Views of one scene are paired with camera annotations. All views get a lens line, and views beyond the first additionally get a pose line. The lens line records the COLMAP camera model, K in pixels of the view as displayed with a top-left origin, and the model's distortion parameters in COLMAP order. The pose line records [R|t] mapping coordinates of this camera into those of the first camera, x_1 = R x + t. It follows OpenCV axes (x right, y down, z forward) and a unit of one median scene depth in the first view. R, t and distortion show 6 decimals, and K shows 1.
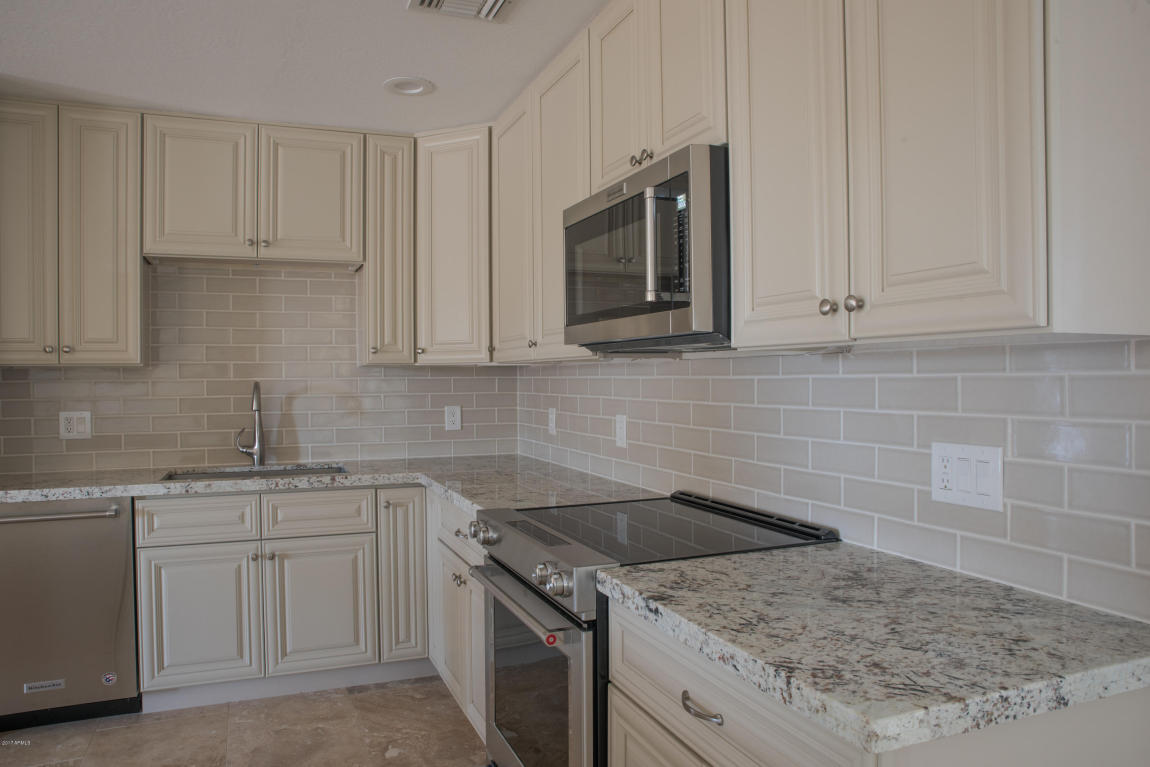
lens RADIAL K [[786.4, 0, 561.7], [0, 786.4, 382.3], [0, 0, 1]] dist [-0.106257, 0.068020]
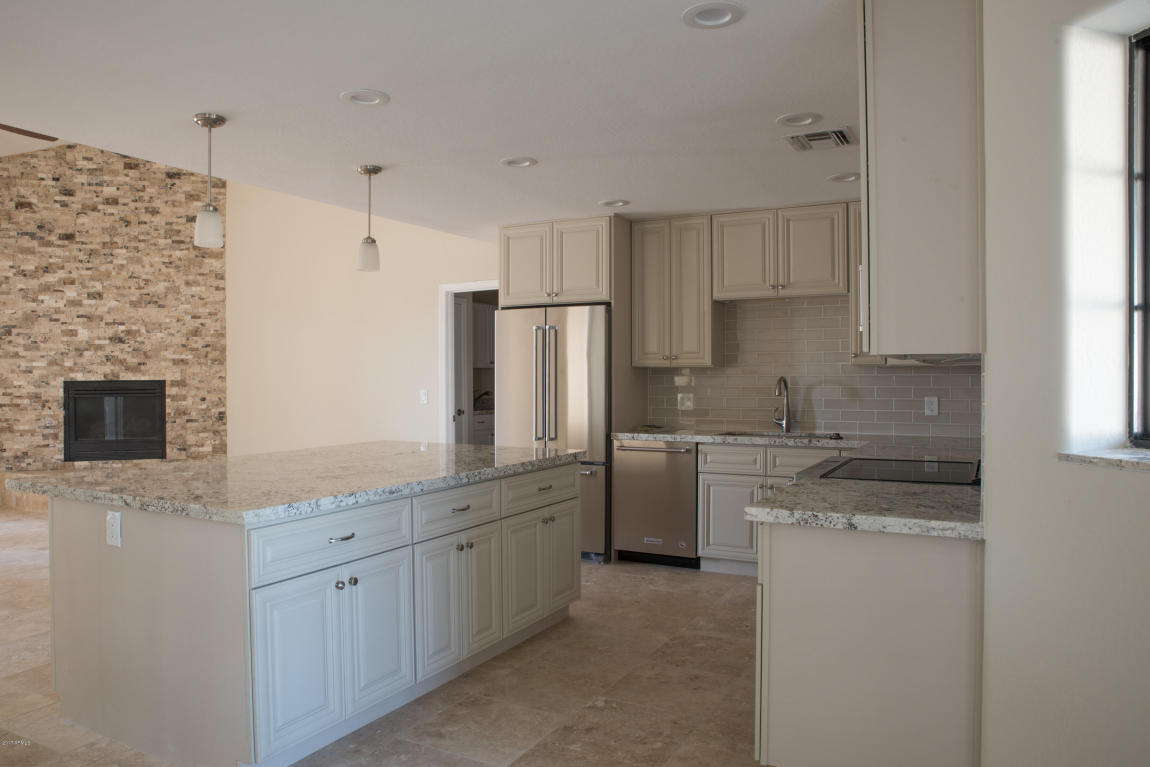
lens RADIAL K [[786.4, 0, 577.5], [0, 786.4, 385.5], [0, 0, 1]] dist [-0.106257, 0.068020]
pose [[0.639685, 0.013753, -0.768514, 0.616669], [-0.006271, 0.999900, 0.012674, -0.001045], [0.768611, -0.003288, 0.639708, -0.339542]]
